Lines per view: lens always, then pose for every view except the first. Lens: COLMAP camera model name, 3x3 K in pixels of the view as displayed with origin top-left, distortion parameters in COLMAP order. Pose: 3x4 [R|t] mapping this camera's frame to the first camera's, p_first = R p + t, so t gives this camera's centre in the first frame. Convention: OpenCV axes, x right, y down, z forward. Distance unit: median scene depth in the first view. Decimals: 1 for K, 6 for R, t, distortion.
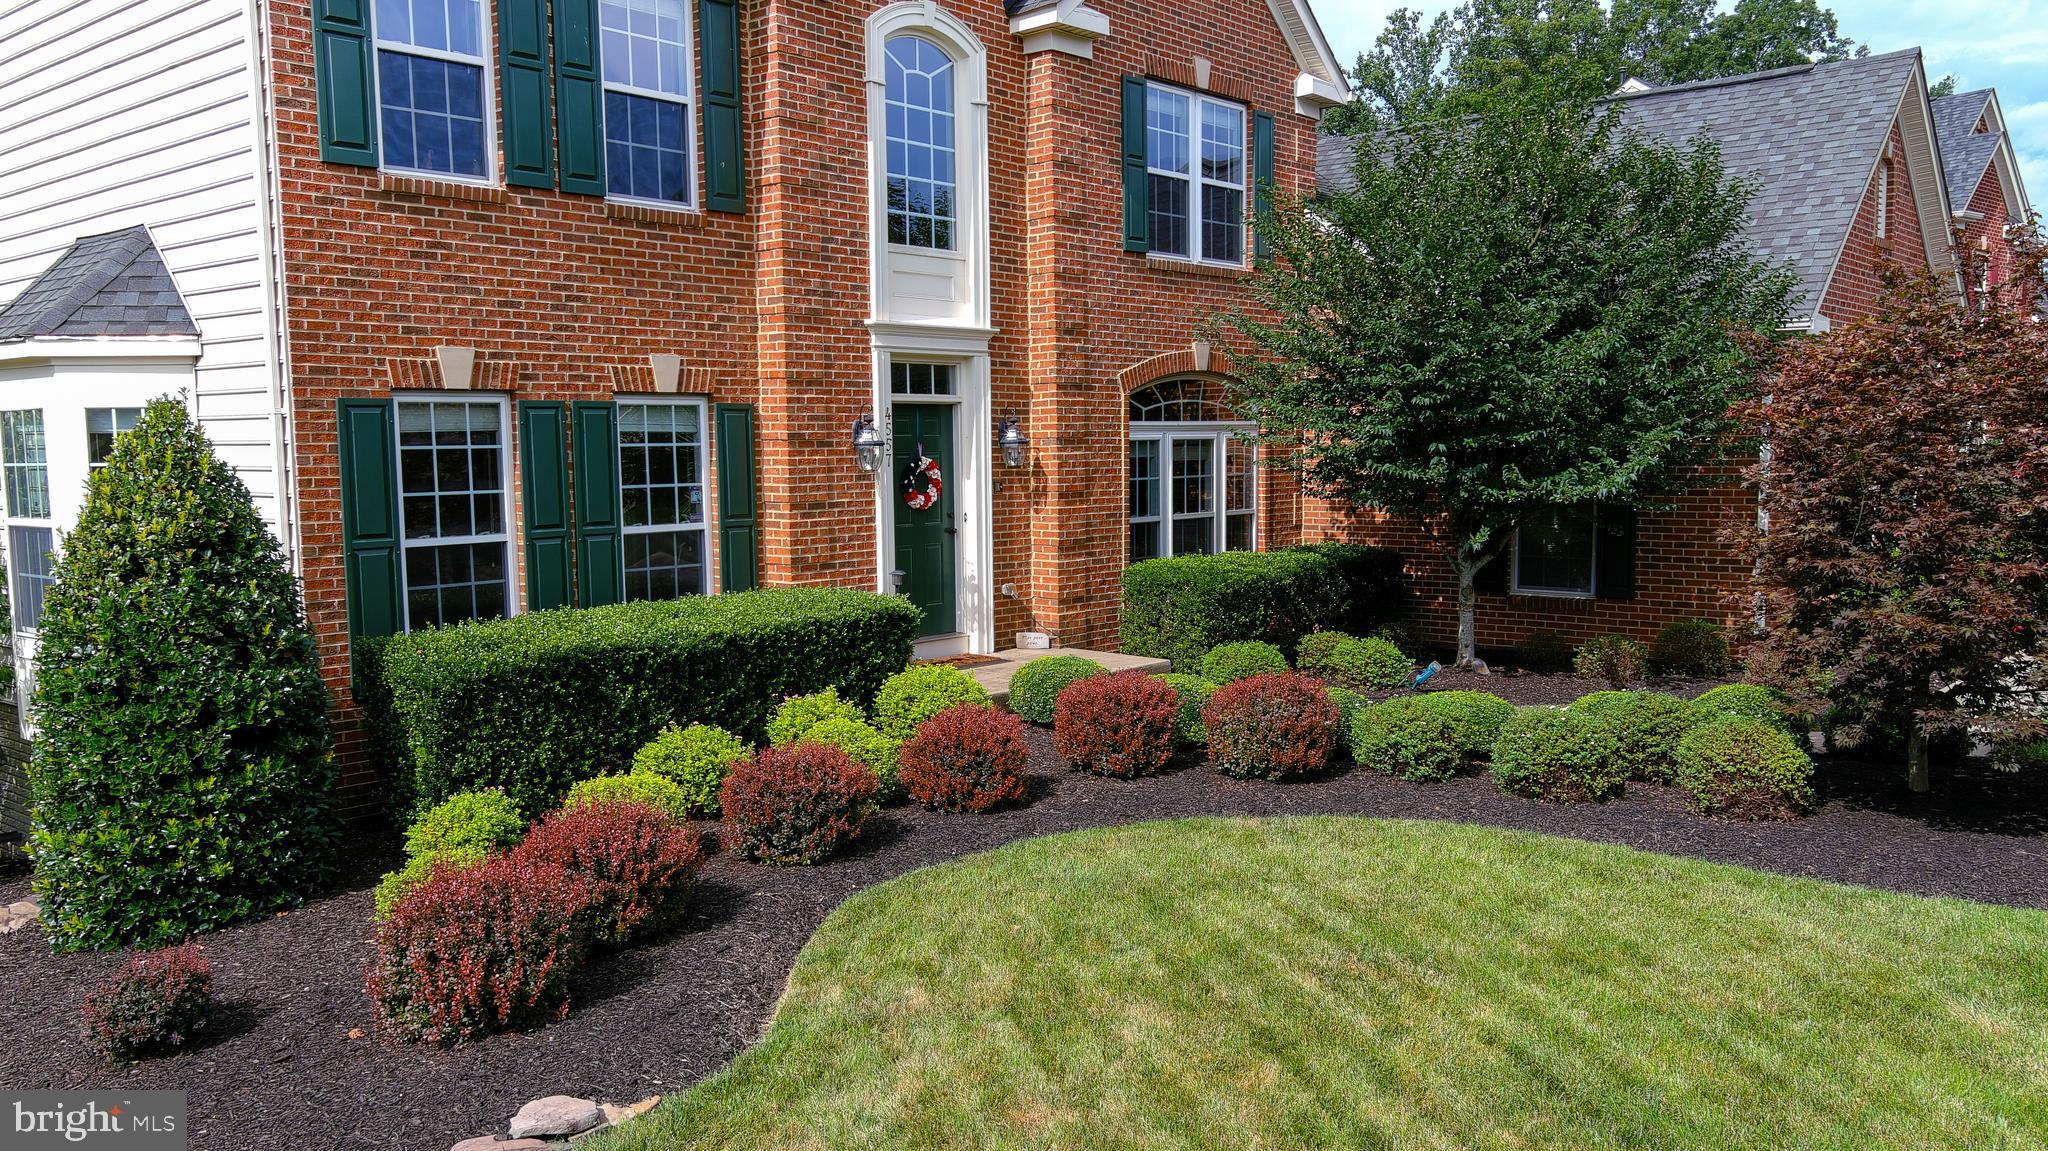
lens RADIAL K [[1670.2, 0, 1028.9], [0, 1670.2, 617.1], [0, 0, 1]] dist [0.035508, -0.005113]
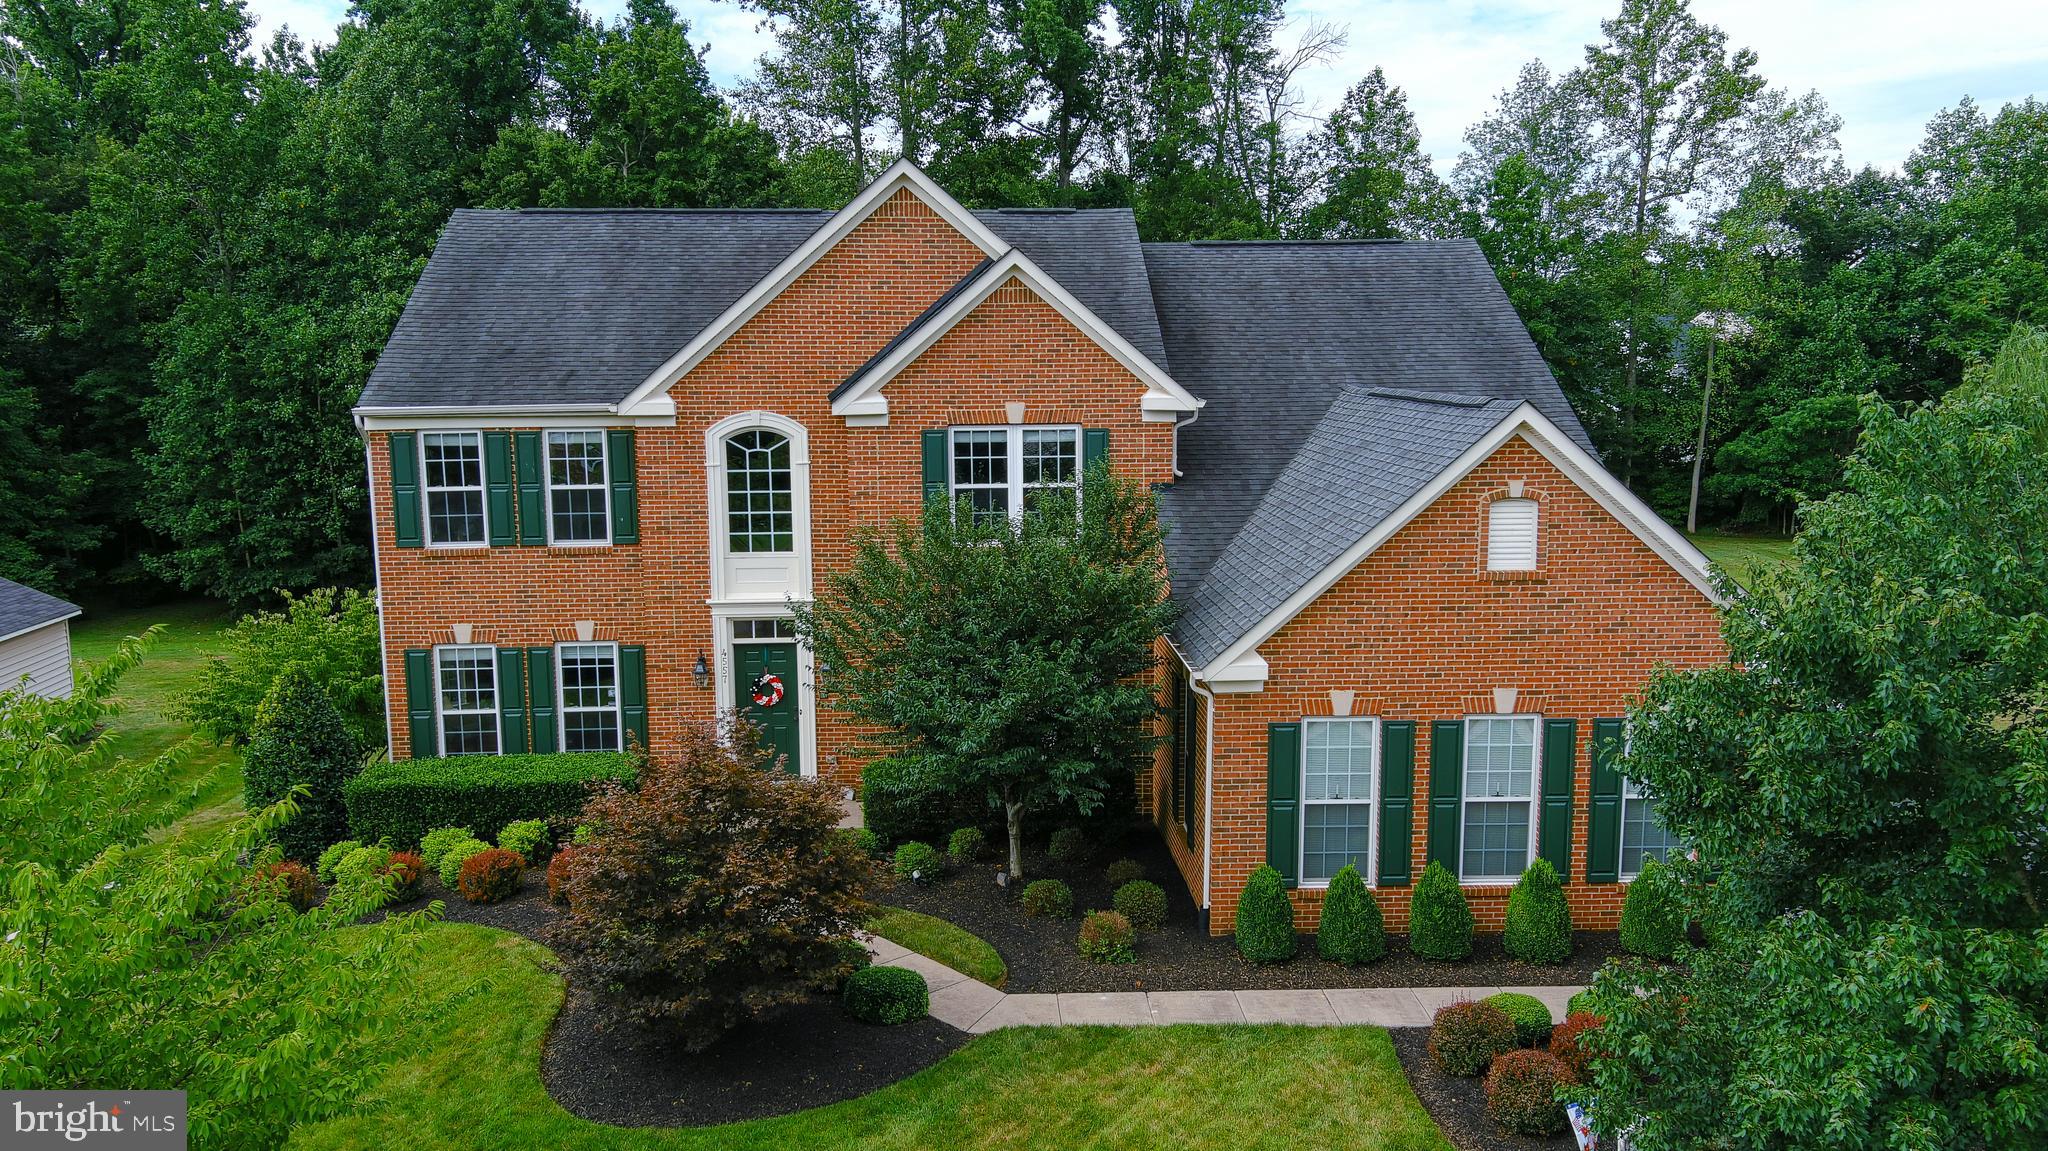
lens RADIAL K [[1670.2, 0, 1028.9], [0, 1670.2, 617.1], [0, 0, 1]] dist [0.035508, -0.005113]
pose [[0.676343, 0.128192, -0.725346, 1.387252], [-0.073386, 0.991567, 0.106814, -0.370748], [0.732922, -0.019013, 0.680047, 0.069785]]
